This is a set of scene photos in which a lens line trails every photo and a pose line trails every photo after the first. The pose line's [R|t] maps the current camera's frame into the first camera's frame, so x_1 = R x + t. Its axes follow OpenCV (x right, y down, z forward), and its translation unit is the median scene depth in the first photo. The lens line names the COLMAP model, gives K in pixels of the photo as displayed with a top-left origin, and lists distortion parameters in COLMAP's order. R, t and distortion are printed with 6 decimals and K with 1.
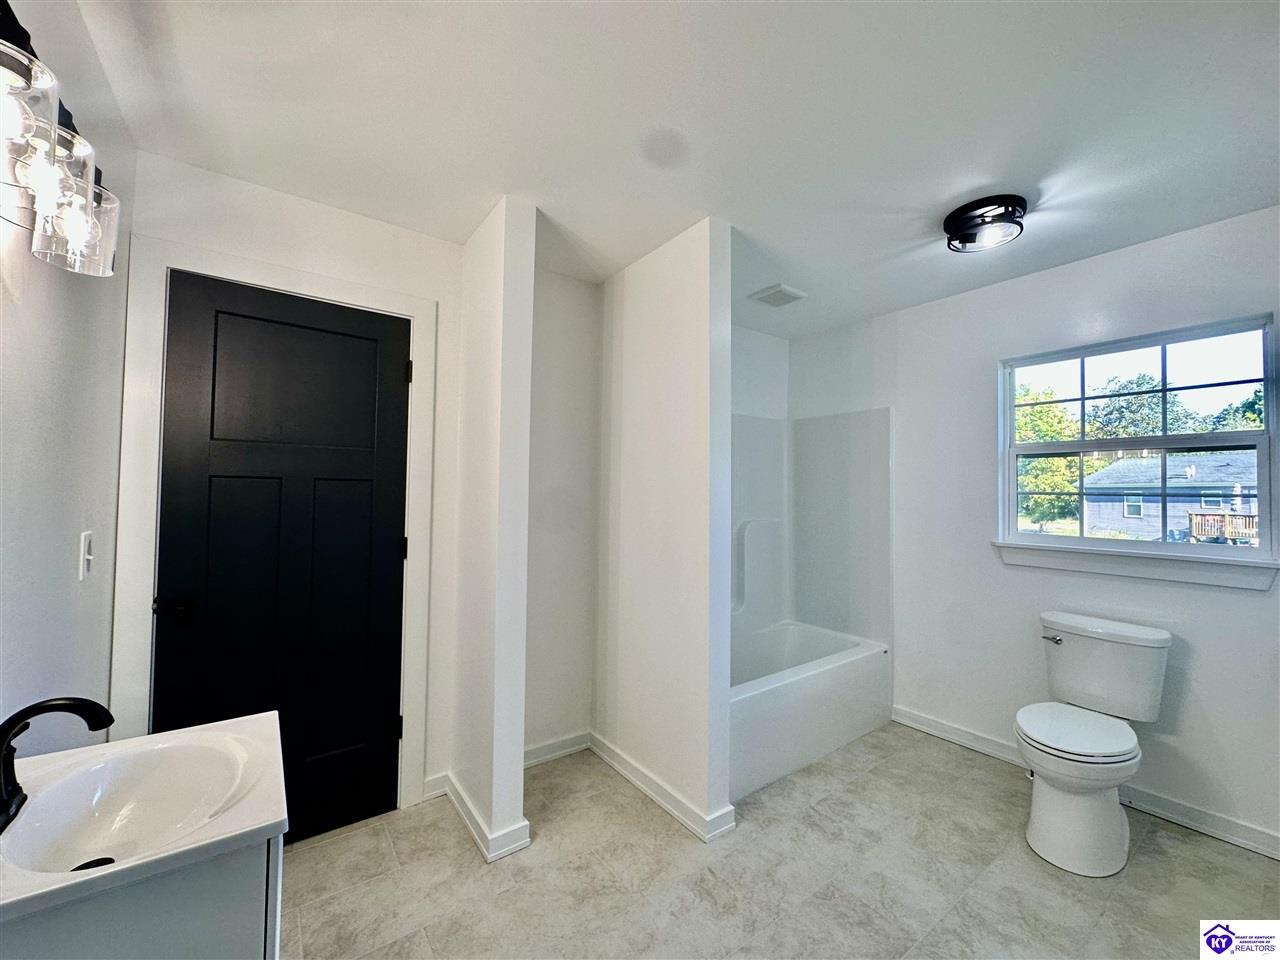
lens RADIAL K [[507.2, 0, 640.4], [0, 507.2, 480.0], [0, 0, 1]] dist [0.003514, 0.000177]
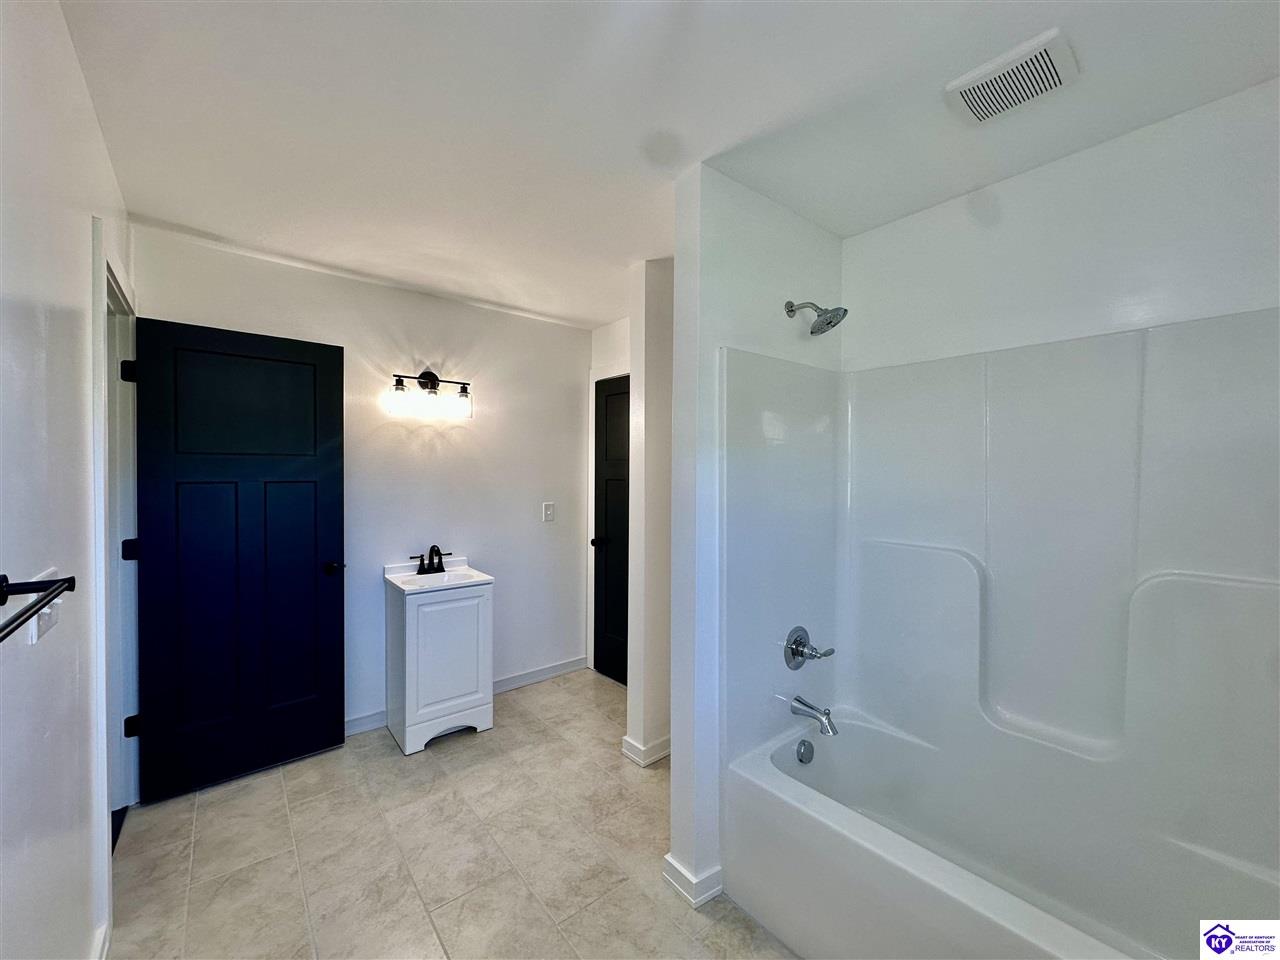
lens RADIAL K [[507.2, 0, 639.6], [0, 507.2, 484.1], [0, 0, 1]] dist [0.003514, 0.000177]
pose [[0.052928, -0.001375, -0.998597, 1.159016], [0.019138, 0.999817, -0.000362, 0.009983], [0.998415, -0.019092, 0.052944, 1.032956]]
